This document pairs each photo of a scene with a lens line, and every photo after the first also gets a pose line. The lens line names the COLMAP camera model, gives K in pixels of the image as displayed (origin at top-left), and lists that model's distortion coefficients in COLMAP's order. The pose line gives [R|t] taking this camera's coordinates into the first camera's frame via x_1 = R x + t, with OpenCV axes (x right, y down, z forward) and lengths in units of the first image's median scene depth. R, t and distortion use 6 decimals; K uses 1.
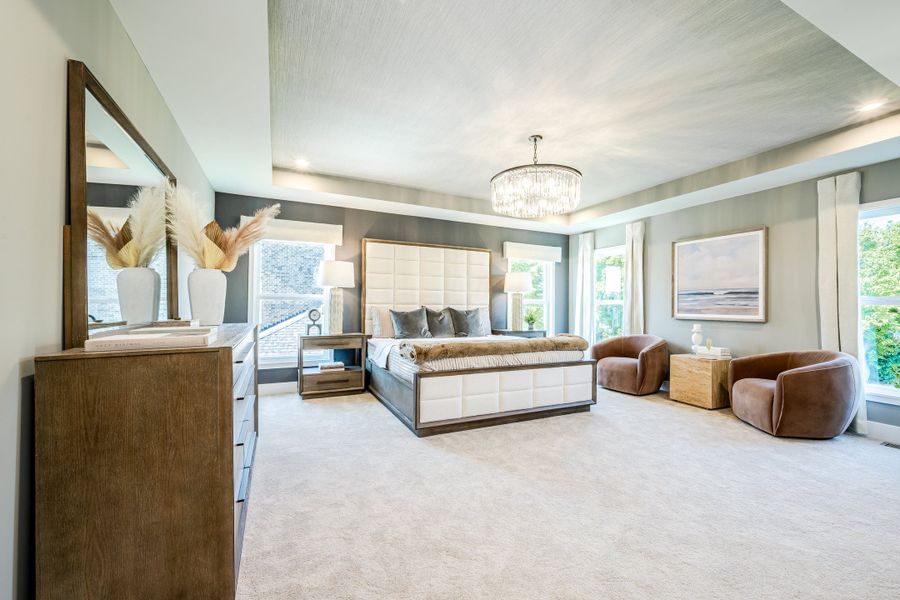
lens RADIAL K [[360.6, 0, 444.7], [0, 360.6, 303.1], [0, 0, 1]] dist [-0.001893, -0.000072]
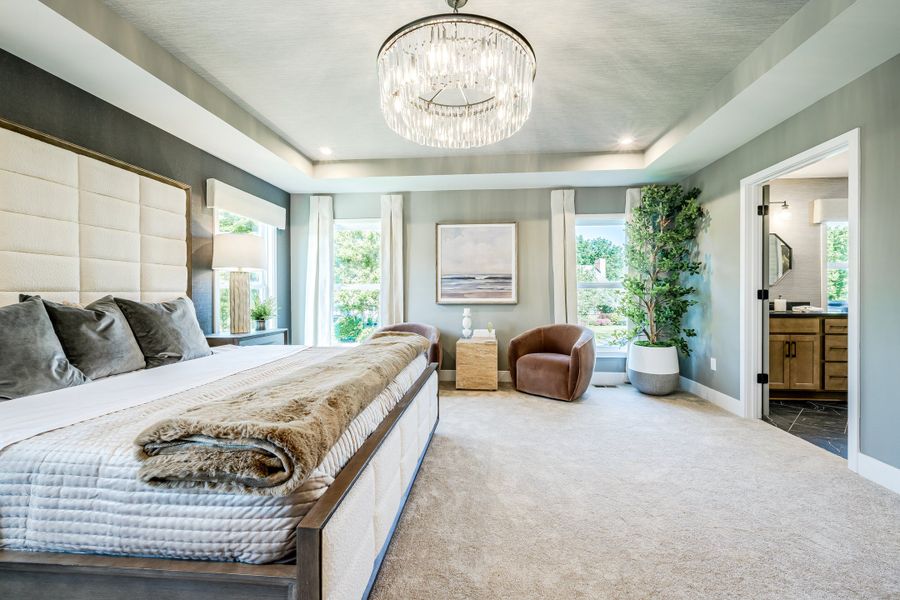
lens RADIAL K [[360.6, 0, 456.2], [0, 360.6, 294.8], [0, 0, 1]] dist [-0.001893, -0.000072]
pose [[0.487340, -0.016774, 0.873051, -0.174634], [0.003329, 0.999844, 0.017351, 0.002681], [-0.873206, -0.005550, 0.487320, 0.490418]]
